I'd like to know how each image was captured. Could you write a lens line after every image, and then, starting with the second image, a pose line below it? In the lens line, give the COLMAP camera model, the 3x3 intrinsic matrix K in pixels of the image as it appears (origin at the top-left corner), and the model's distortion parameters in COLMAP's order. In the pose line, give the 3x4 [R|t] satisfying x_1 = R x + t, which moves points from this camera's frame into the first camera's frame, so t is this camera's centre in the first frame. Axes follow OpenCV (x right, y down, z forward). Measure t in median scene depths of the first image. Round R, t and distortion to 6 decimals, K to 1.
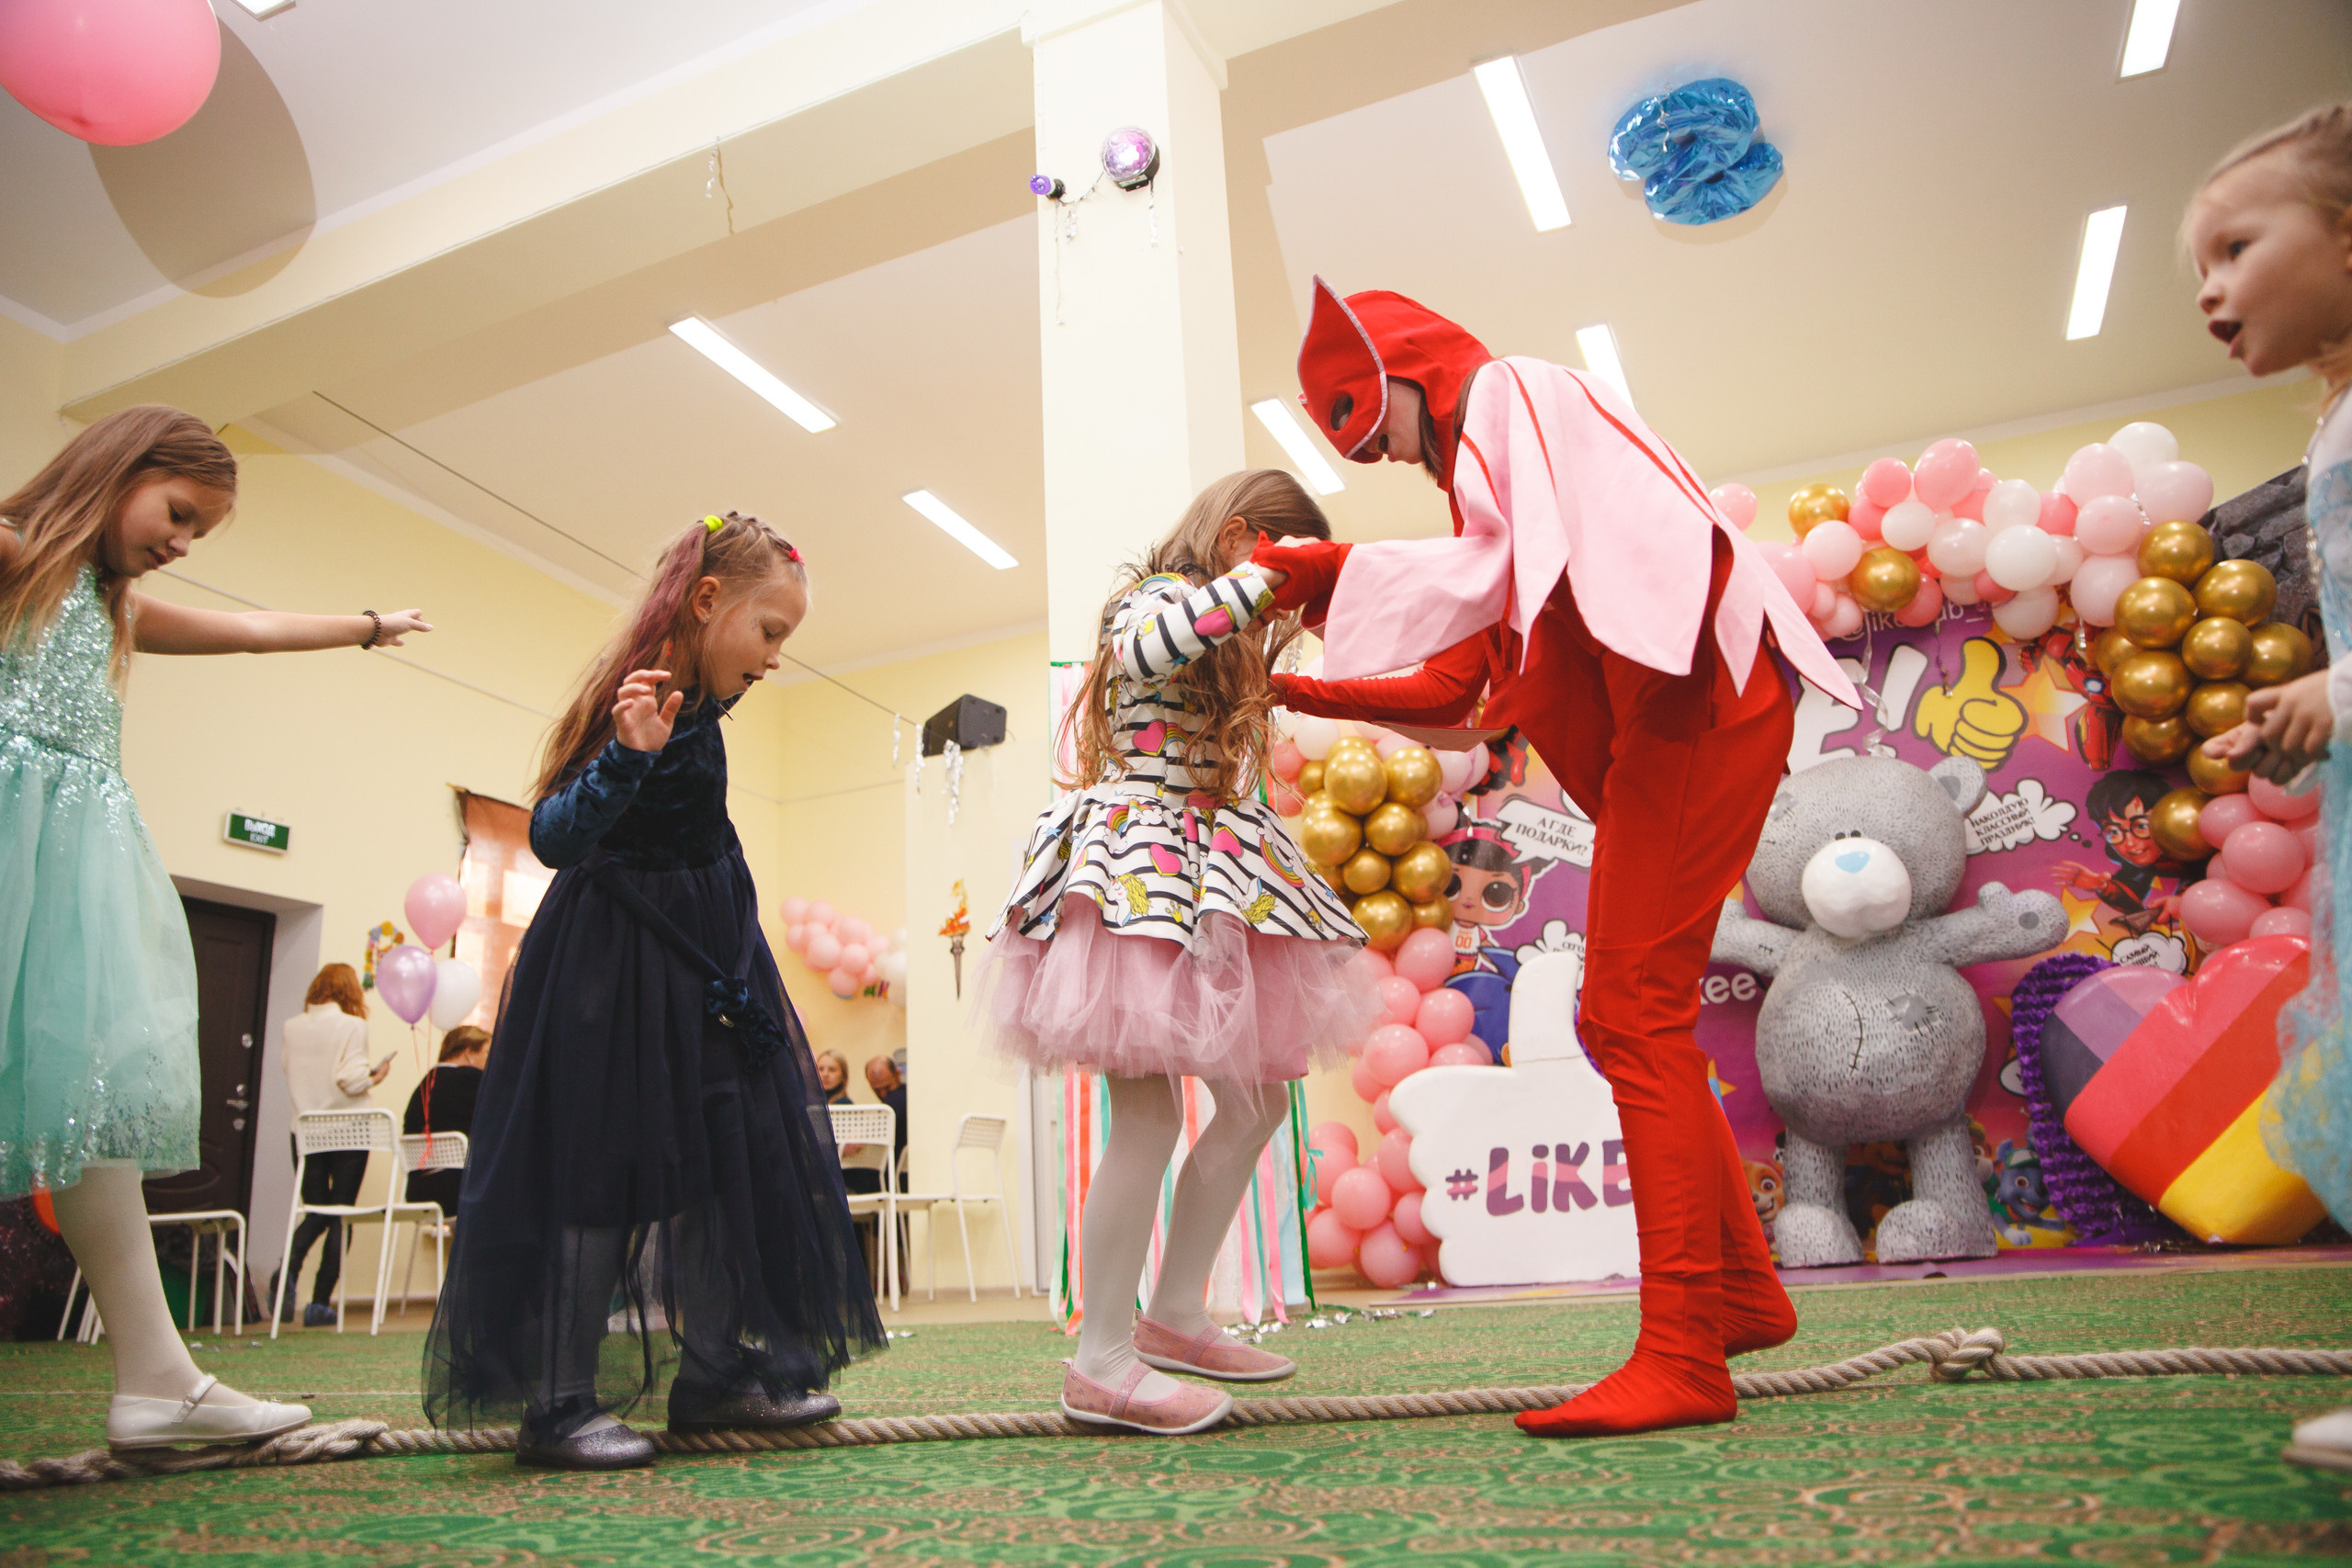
lens RADIAL K [[1620.4, 0, 1163.7], [0, 1620.4, 817.2], [0, 0, 1]] dist [-0.124531, 0.081605]
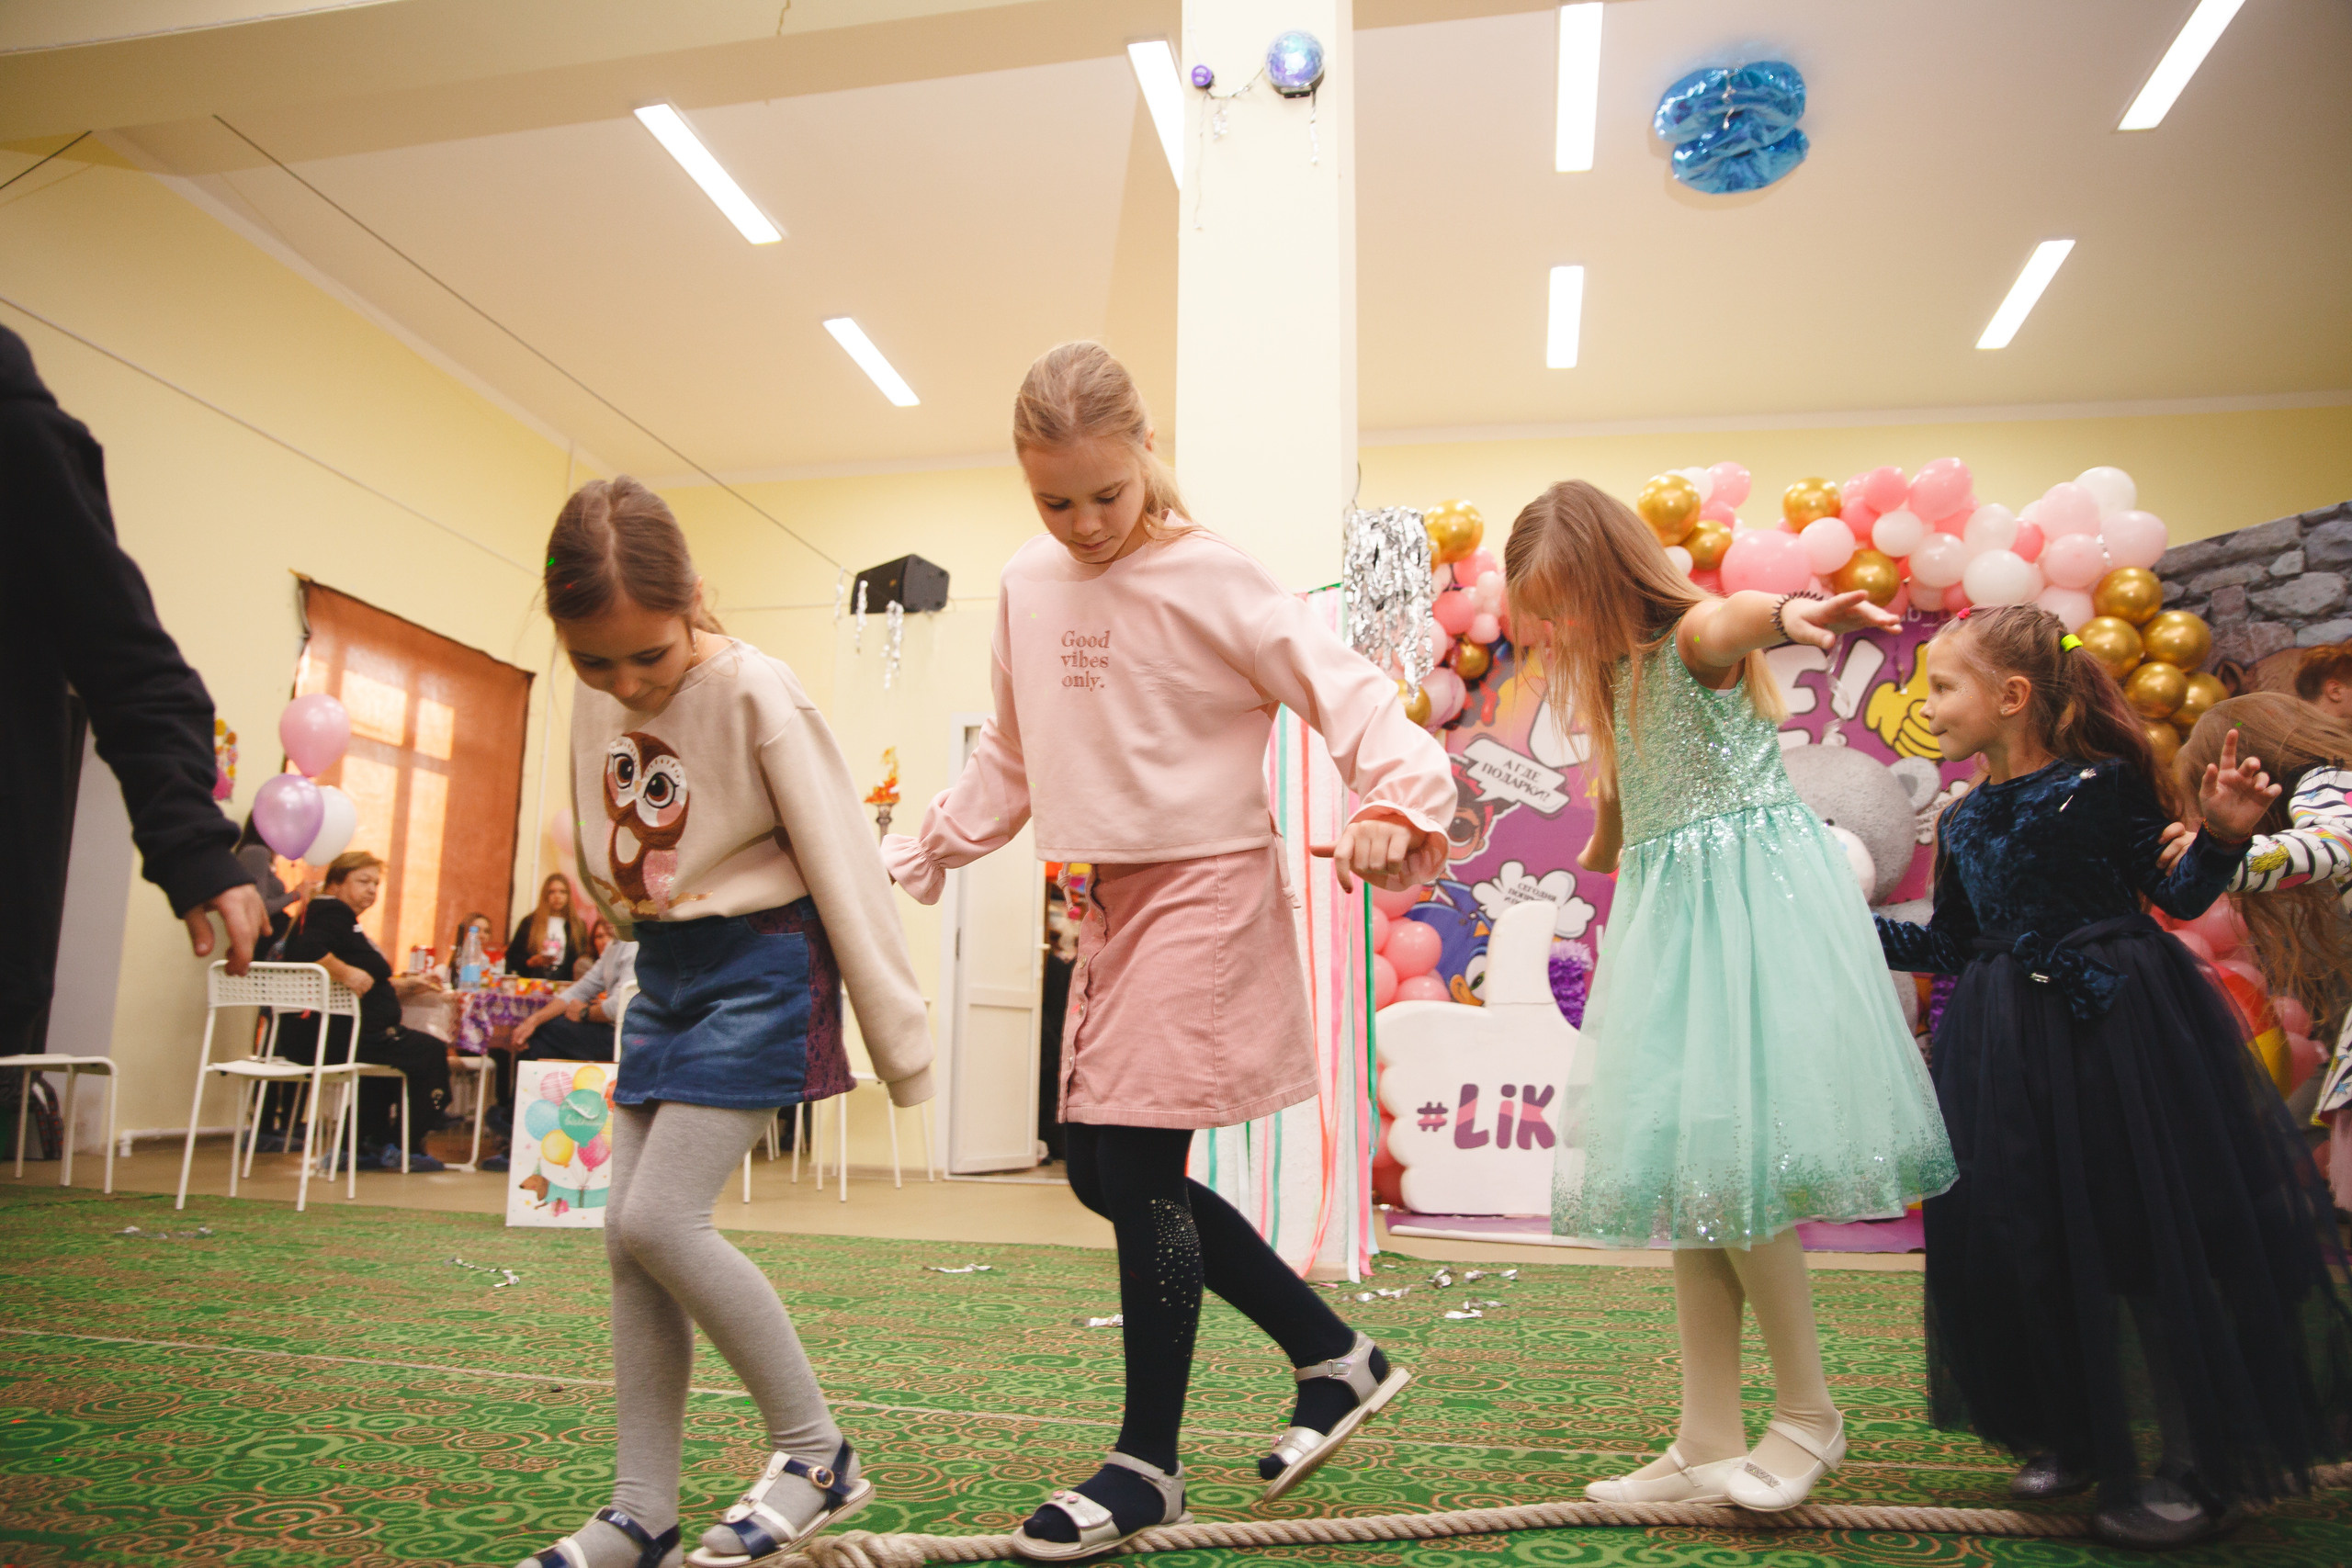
lens RADIAL K [[1618.9, 0, 1160.2], [0, 1618.9, 791.5], [0, 0, 1]] dist [-0.129025, 0.094834]
pose [[0.976227, 0.096309, 0.194181, -0.188346], [-0.114517, 0.989795, 0.084809, -0.043028], [-0.184032, -0.105030, 0.977293, 0.034306]]
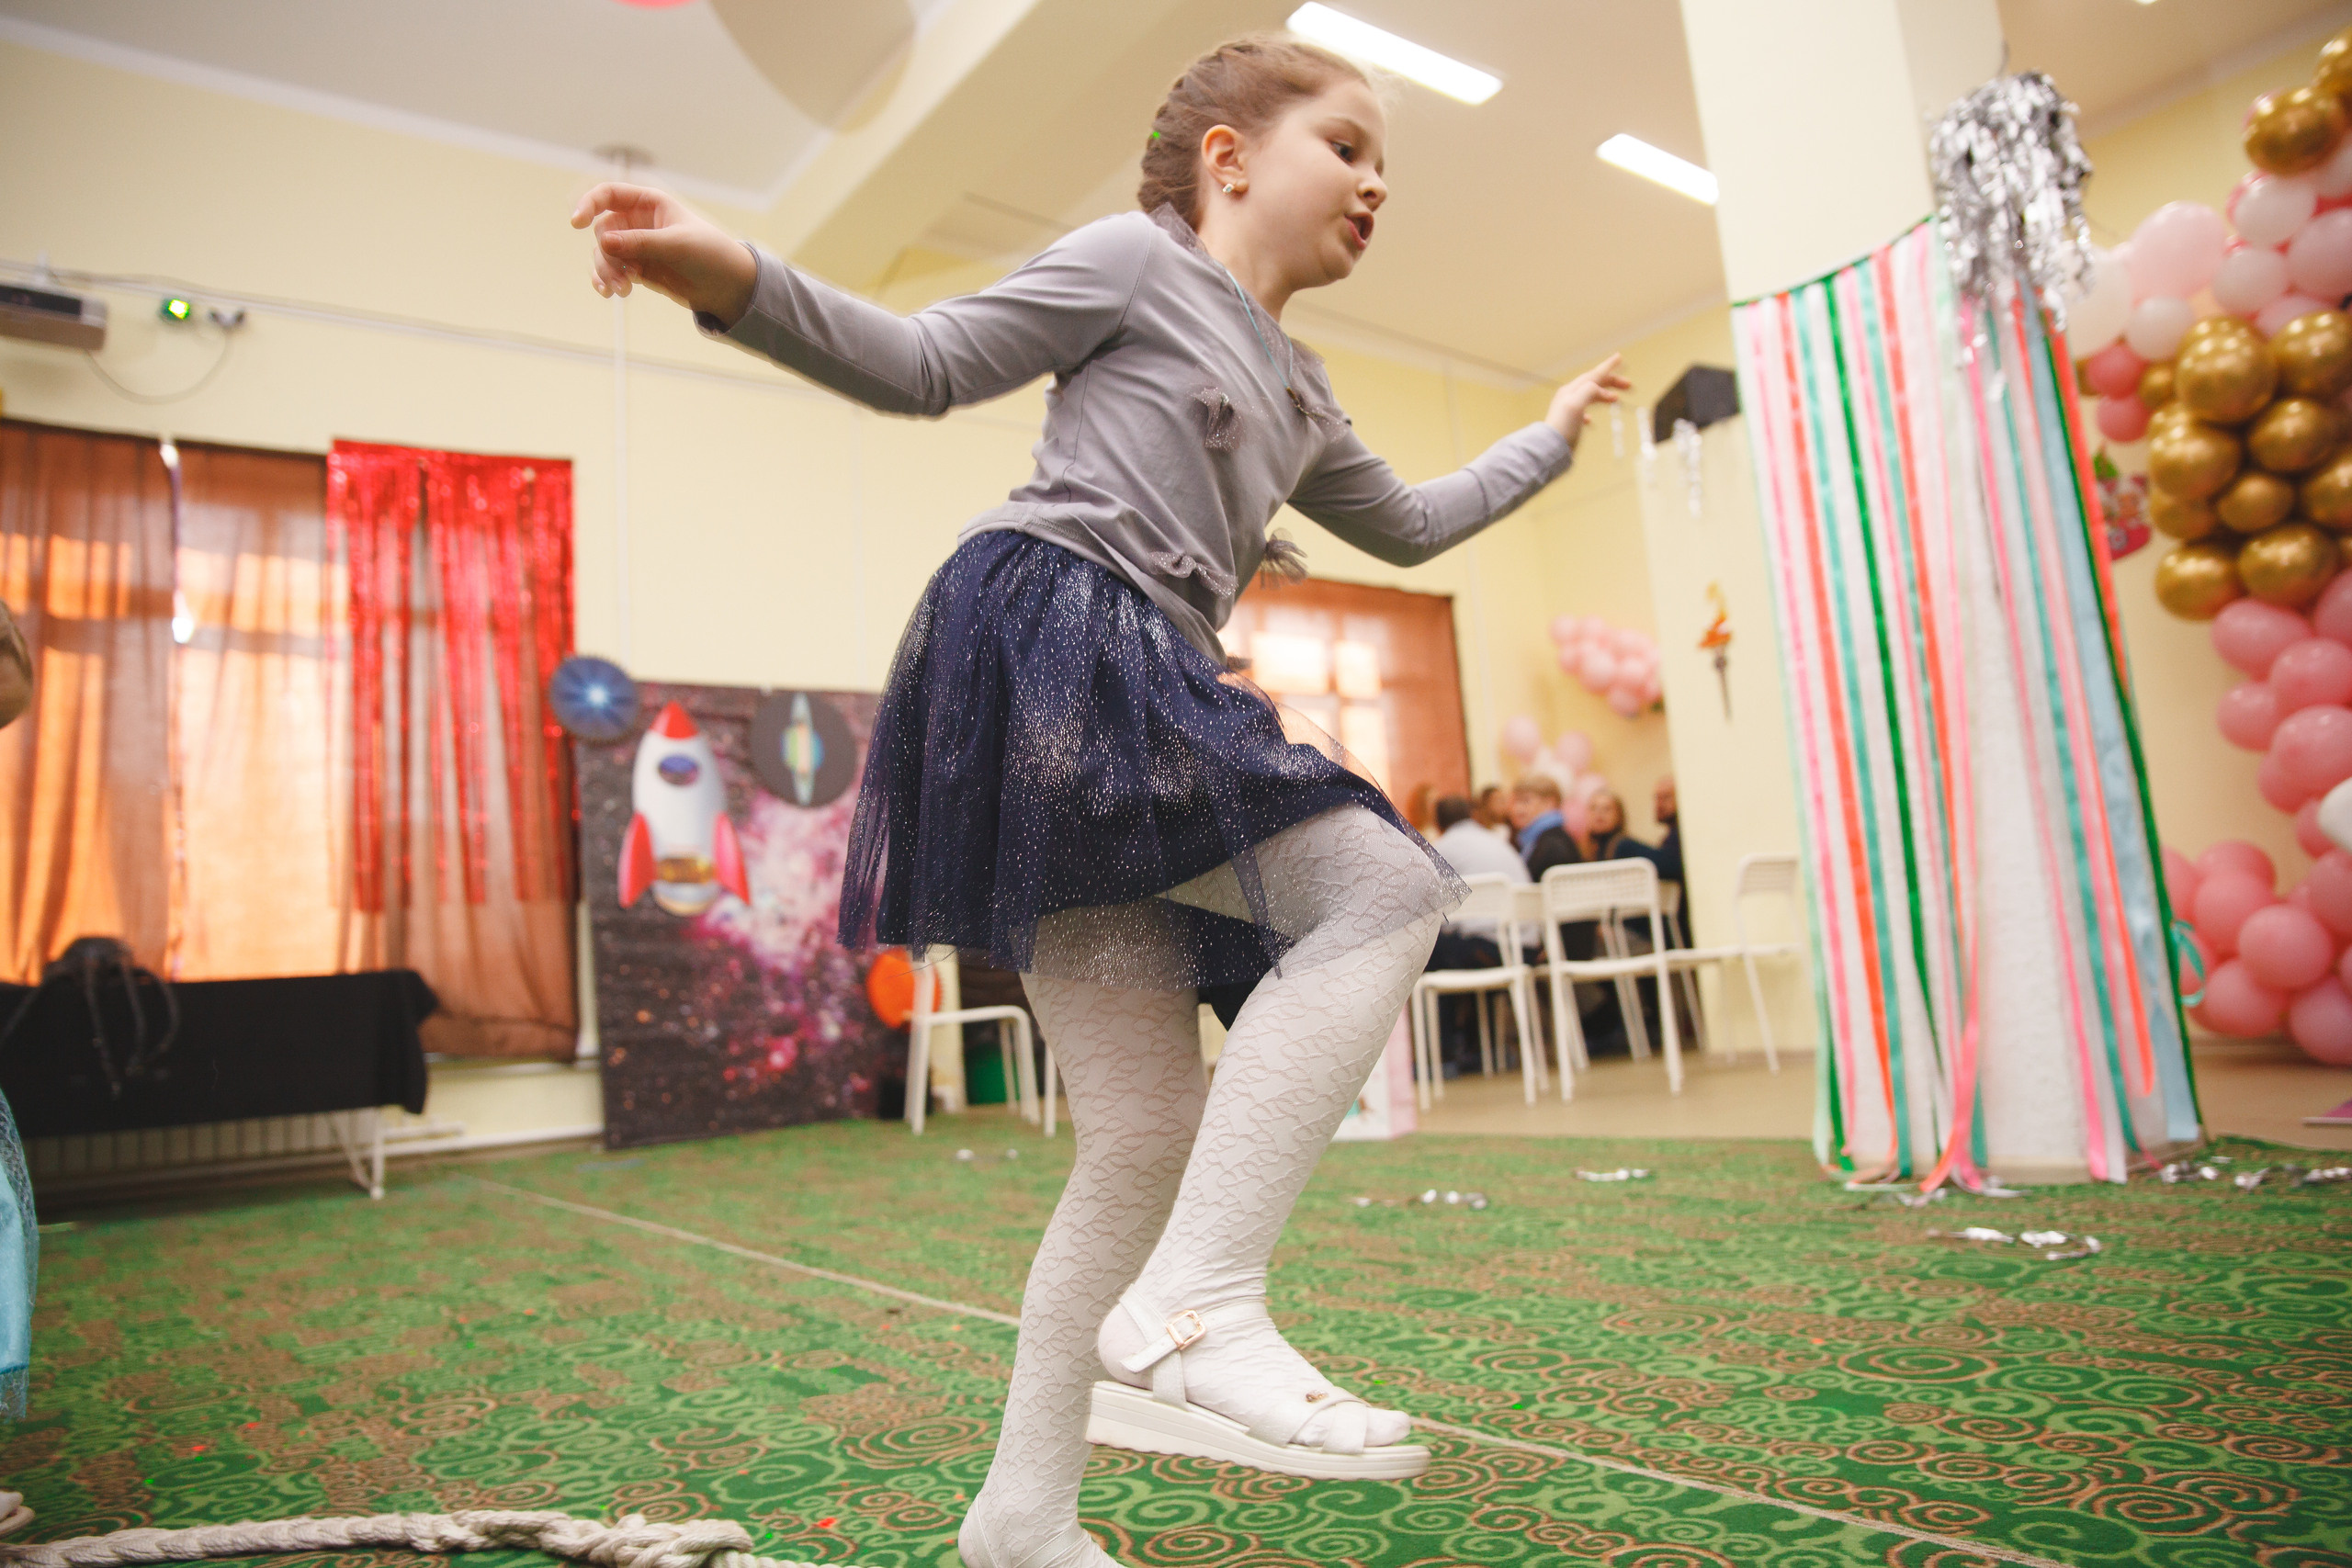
lens RADIAL K [[1594.3, 0, 1173.0], [0, 1594.3, 766.2], [0, 0, 1]] dist [-0.130770, 0.089816]
pose [[0.866272, -0.091578, -0.491106, 0.030119], [0.165799, 0.980038, 0.109707, -0.005105], [0.471256, -0.176461, 0.864164, 0.160796]]
